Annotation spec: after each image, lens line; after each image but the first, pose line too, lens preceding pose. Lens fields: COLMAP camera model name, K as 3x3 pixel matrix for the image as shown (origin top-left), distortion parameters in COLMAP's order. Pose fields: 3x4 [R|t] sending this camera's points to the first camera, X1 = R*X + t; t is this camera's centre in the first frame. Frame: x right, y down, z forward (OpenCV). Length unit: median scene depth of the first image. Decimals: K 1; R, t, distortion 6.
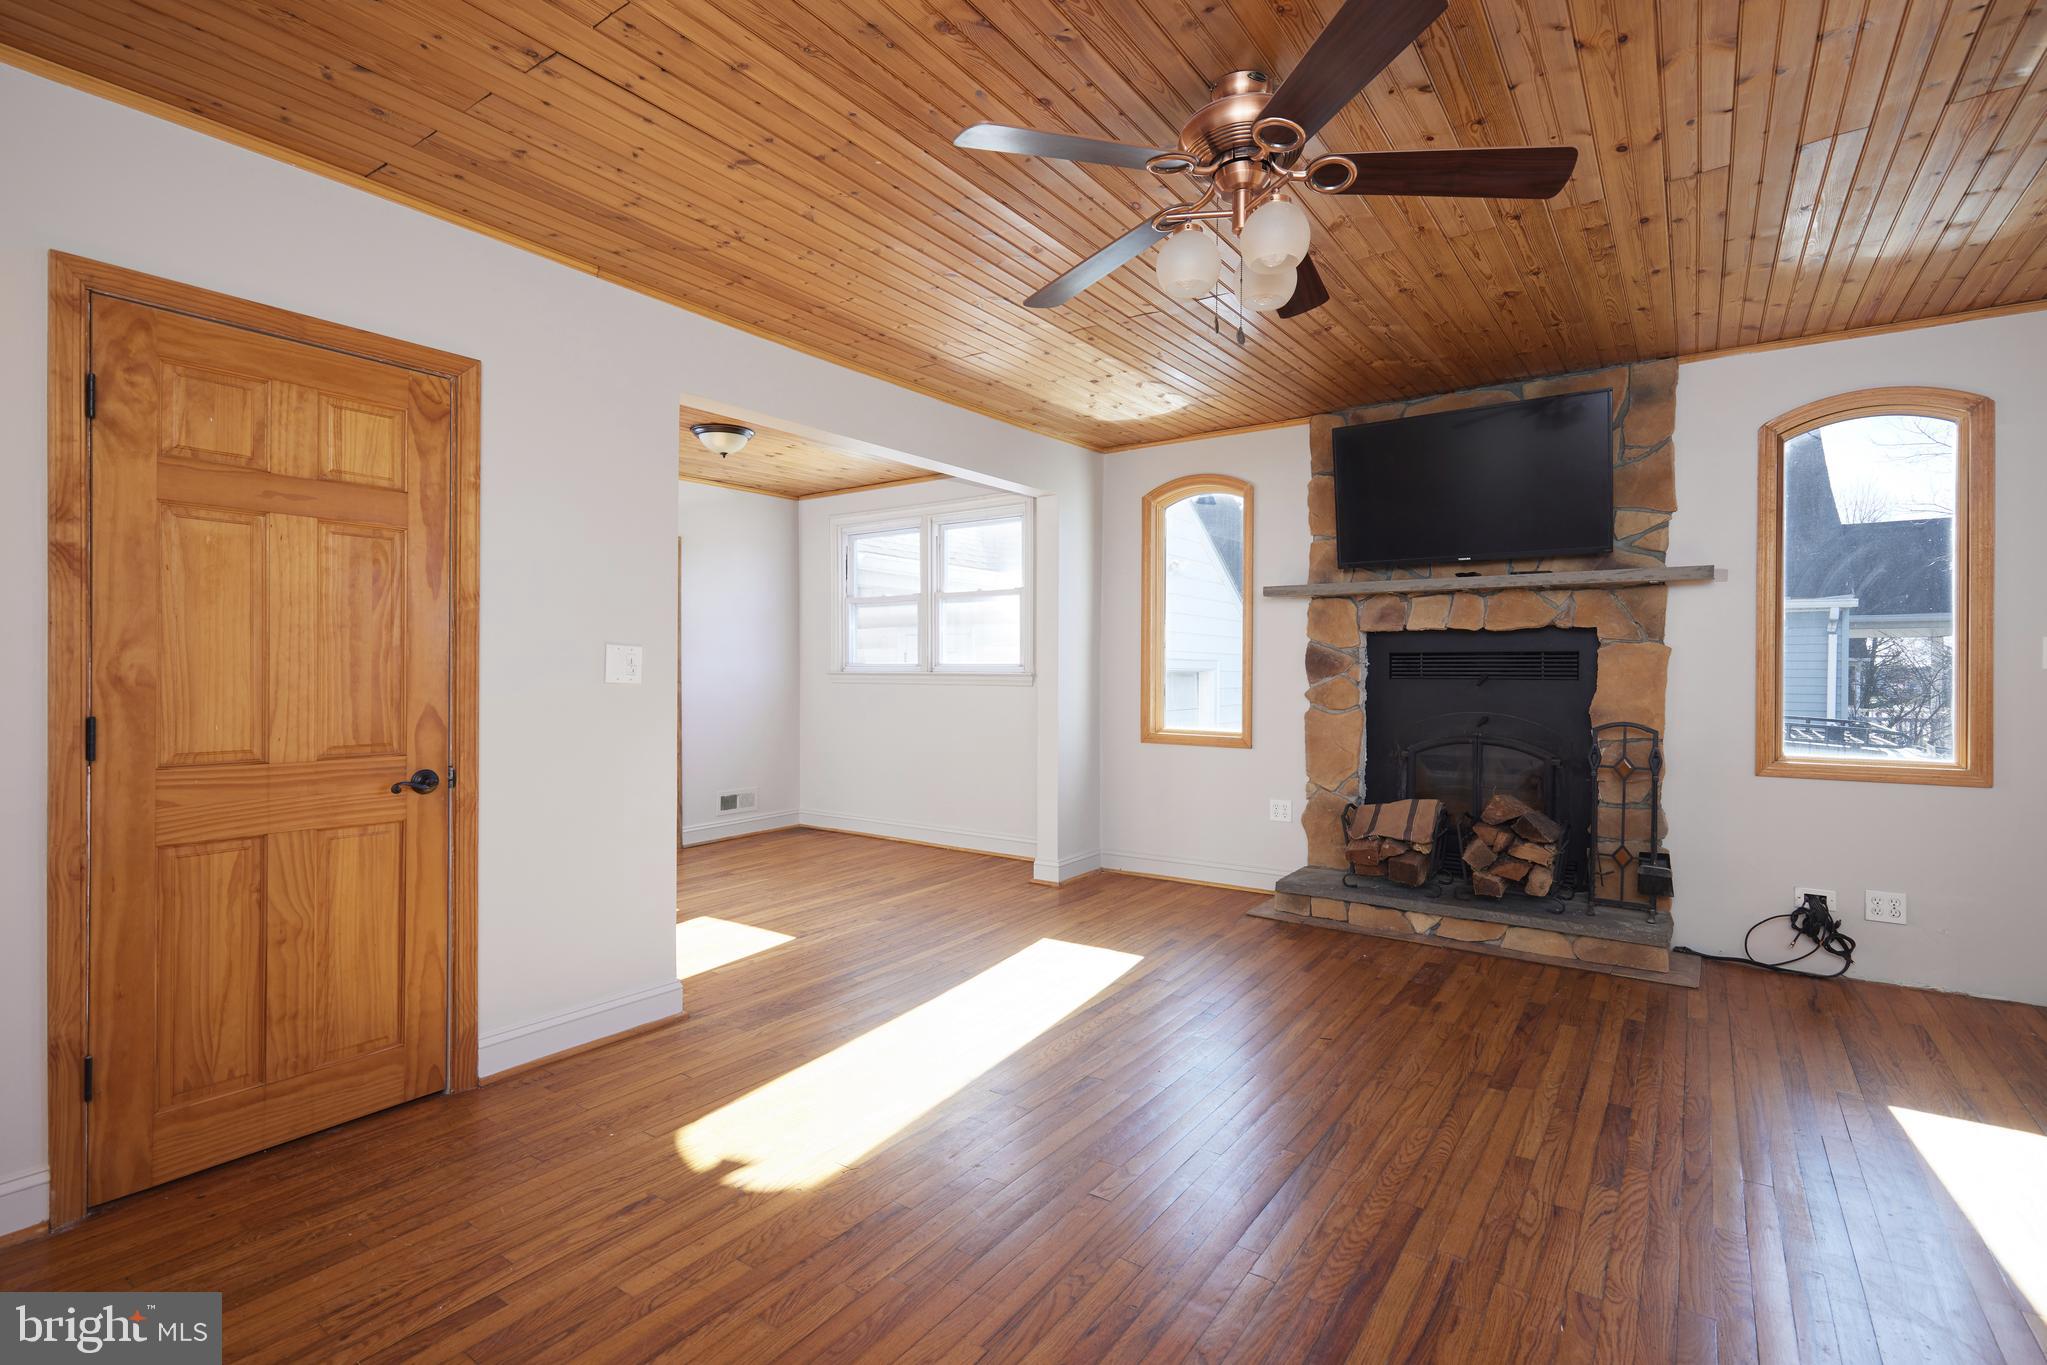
lens RADIAL K [[937.0, 0, 1038.8], [0, 937.0, 676.9], [0, 0, 1]] dist [-0.000192, 0.000335]
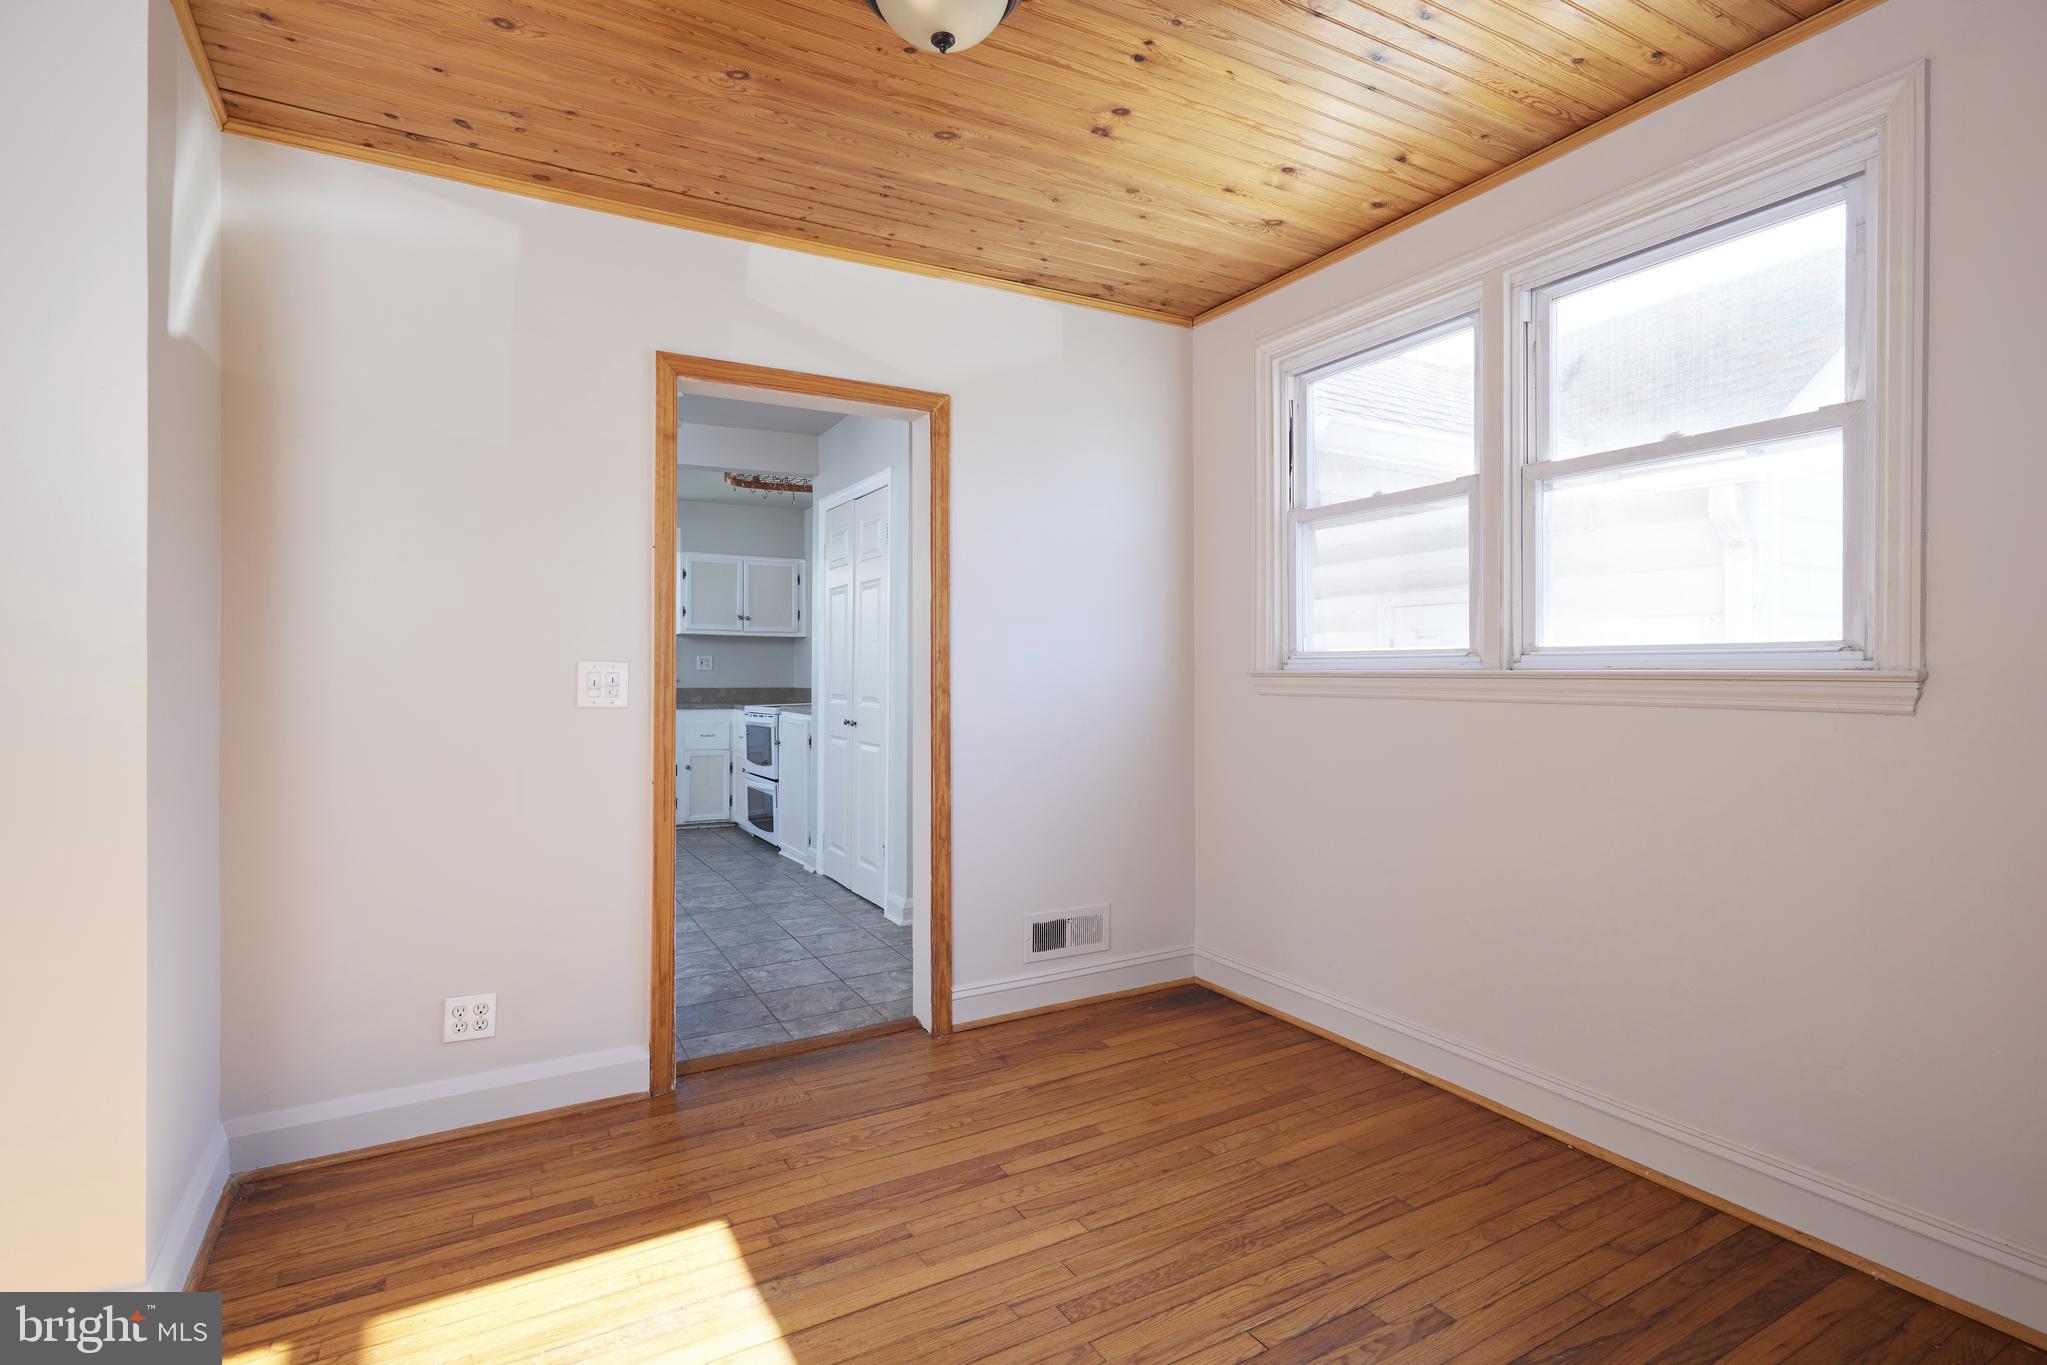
lens RADIAL K [[1000.6, 0, 1027.7], [0, 1000.6, 677.9], [0, 0, 1]] dist [0.002580, 0.000000]
pose [[0.899187, 0.000188, -0.437564, -0.227321], [-0.001116, 0.999998, -0.001864, -0.001684], [0.437562, 0.002164, 0.899186, 1.073049]]
